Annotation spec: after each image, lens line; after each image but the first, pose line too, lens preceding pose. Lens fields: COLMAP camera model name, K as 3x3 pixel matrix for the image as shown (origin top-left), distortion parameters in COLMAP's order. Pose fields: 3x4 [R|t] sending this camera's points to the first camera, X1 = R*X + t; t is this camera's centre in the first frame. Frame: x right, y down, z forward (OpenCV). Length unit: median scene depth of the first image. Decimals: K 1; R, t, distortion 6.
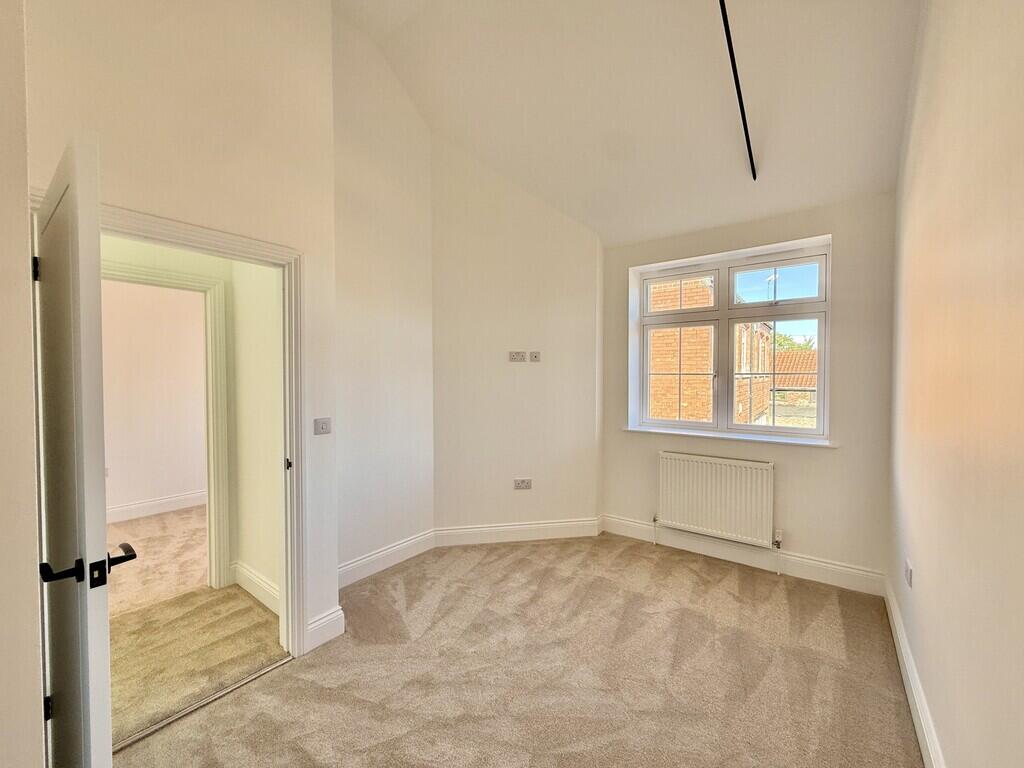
lens RADIAL K [[424.1, 0, 512.0], [0, 424.1, 384.0], [0, 0, 1]] dist [-0.000433, -0.000115]
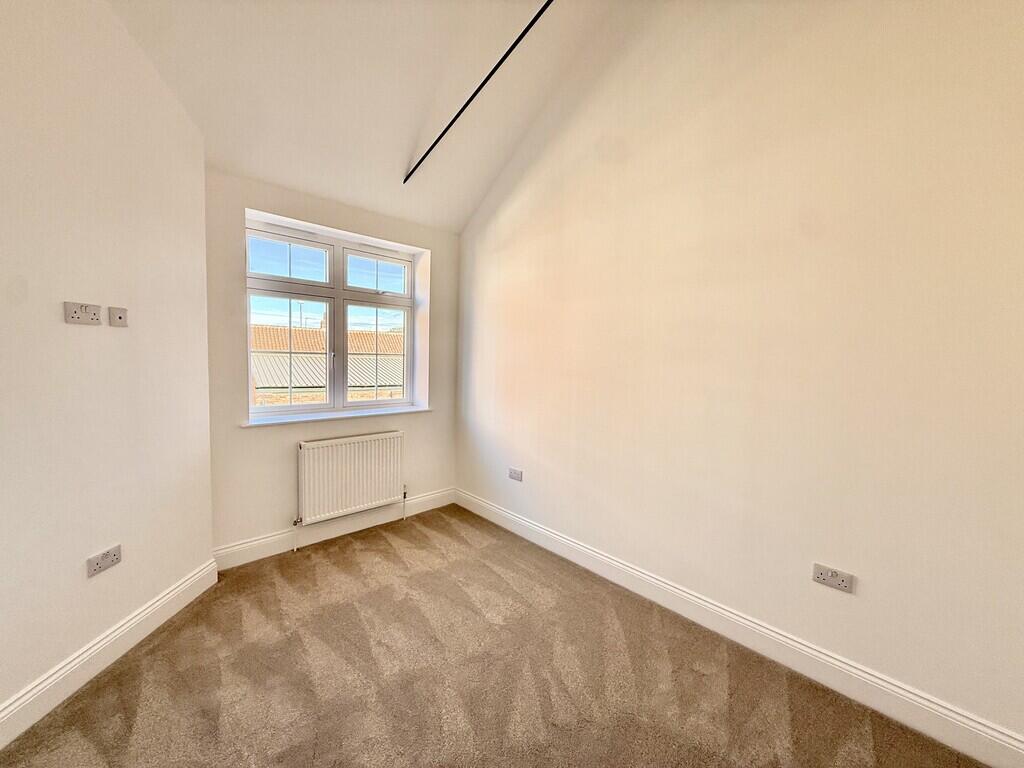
lens RADIAL K [[411.8, 0, 512.0], [0, 411.8, 384.0], [0, 0, 1]] dist [0.000158, 0.000184]
pose [[0.135792, -0.064506, 0.988635, -0.421894], [-0.009634, 0.997745, 0.066423, -0.021074], [-0.990691, -0.018544, 0.134864, 0.468638]]
